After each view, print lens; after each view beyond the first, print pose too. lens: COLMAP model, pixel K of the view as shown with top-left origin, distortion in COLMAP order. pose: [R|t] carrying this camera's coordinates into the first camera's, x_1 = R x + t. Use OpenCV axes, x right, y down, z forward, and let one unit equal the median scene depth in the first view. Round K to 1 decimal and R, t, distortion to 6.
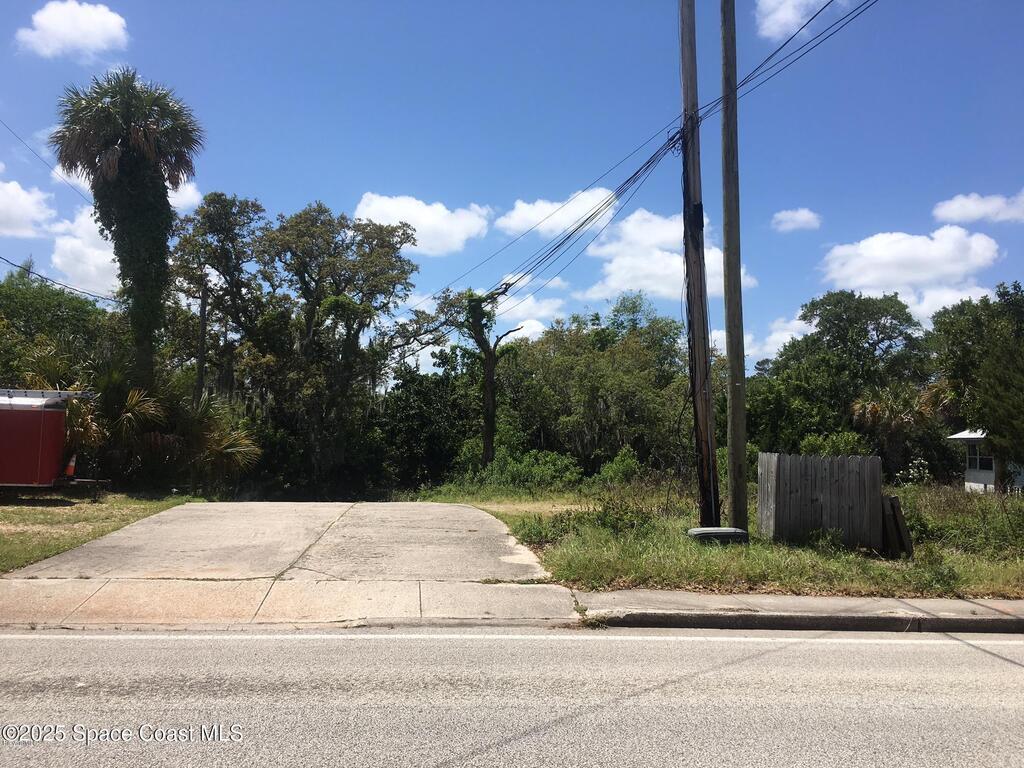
lens RADIAL K [[868.7, 0, 505.7], [0, 868.7, 382.6], [0, 0, 1]] dist [0.048849, -0.065694]
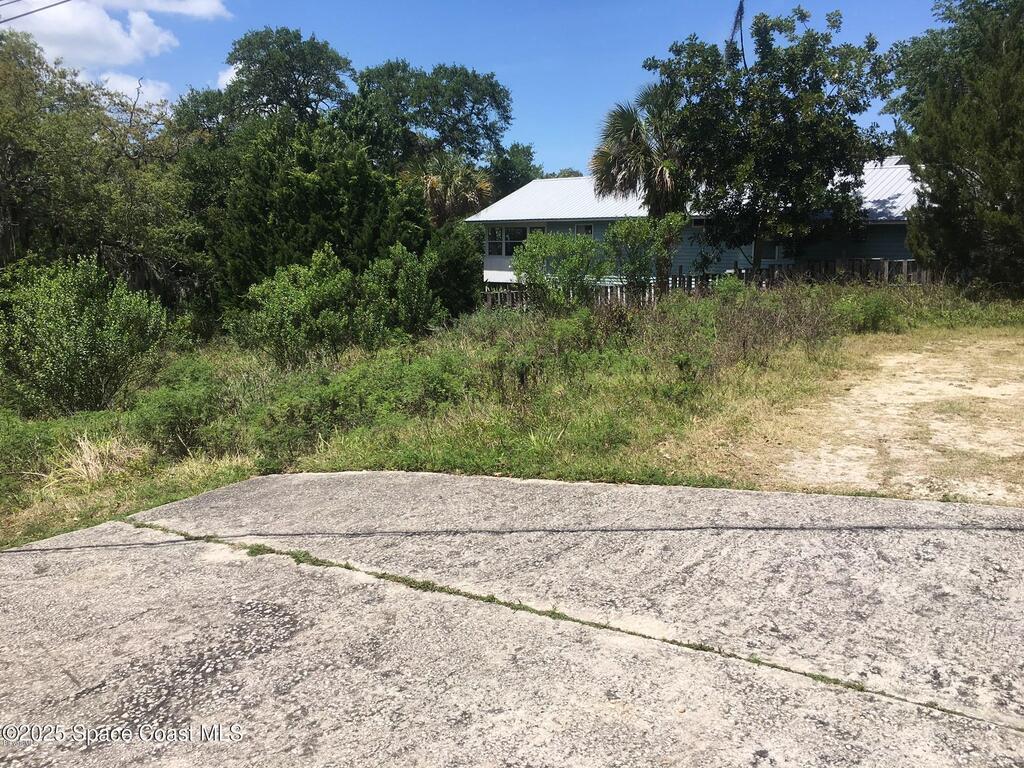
lens RADIAL K [[868.7, 0, 508.6], [0, 868.7, 385.9], [0, 0, 1]] dist [0.048849, -0.065694]
pose [[0.656586, -0.156677, 0.737799, -0.122880], [-0.028419, 0.972354, 0.231777, 0.019682], [-0.753716, -0.173149, 0.633981, 0.366779]]
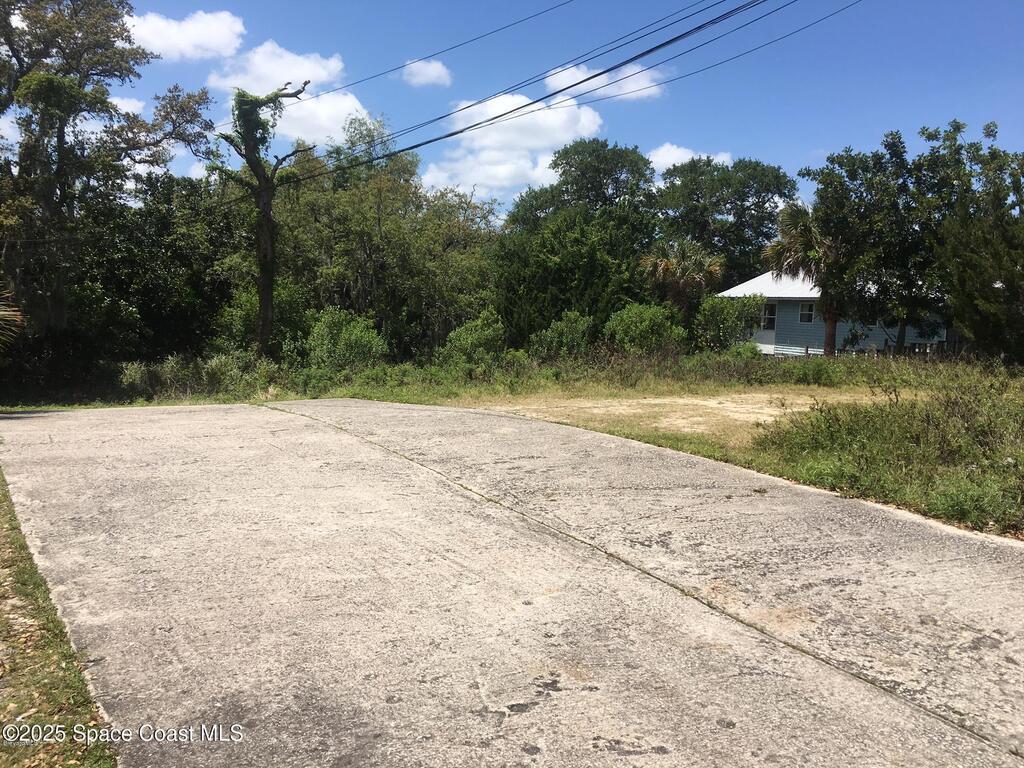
lens RADIAL K [[868.7, 0, 516.7], [0, 868.7, 375.7], [0, 0, 1]] dist [0.048849, -0.065694]
pose [[0.909510, -0.030377, 0.414570, -0.110772], [-0.036590, 0.987605, 0.152638, 0.008415], [-0.414068, -0.153995, 0.897125, 0.172763]]
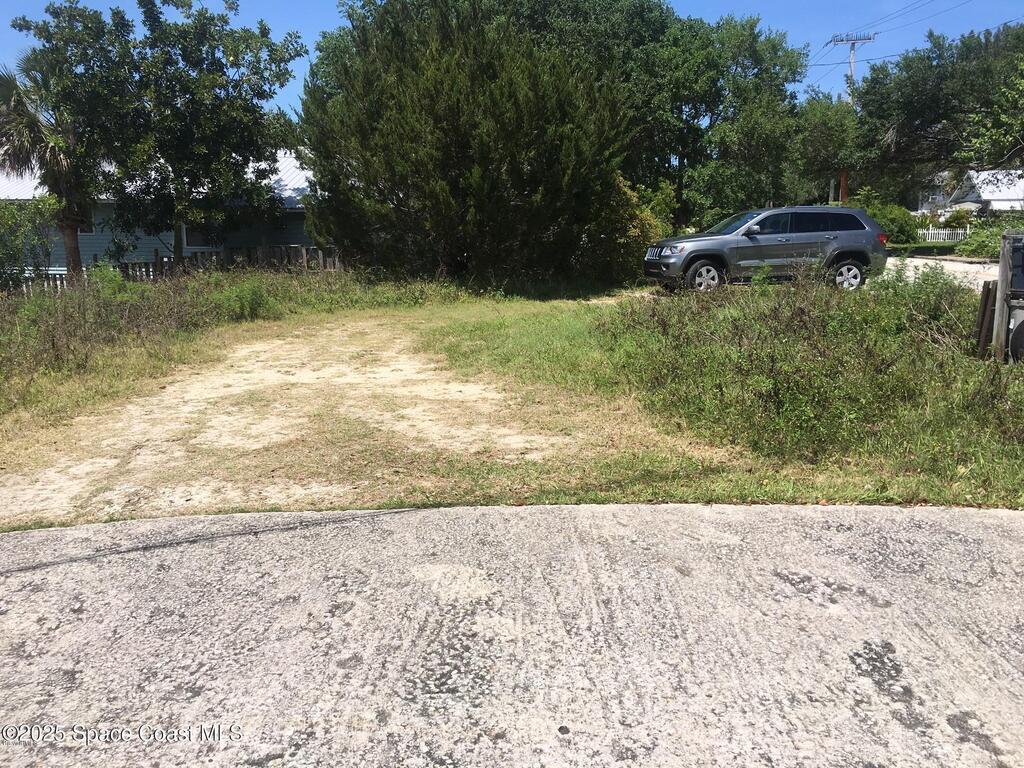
lens RADIAL K [[868.7, 0, 507.5], [0, 868.7, 383.8], [0, 0, 1]] dist [0.048849, -0.065694]
pose [[0.157028, -0.206901, 0.965678, -0.092359], [-0.058310, 0.974160, 0.218200, 0.019415], [-0.985871, -0.090573, 0.140906, 0.338633]]
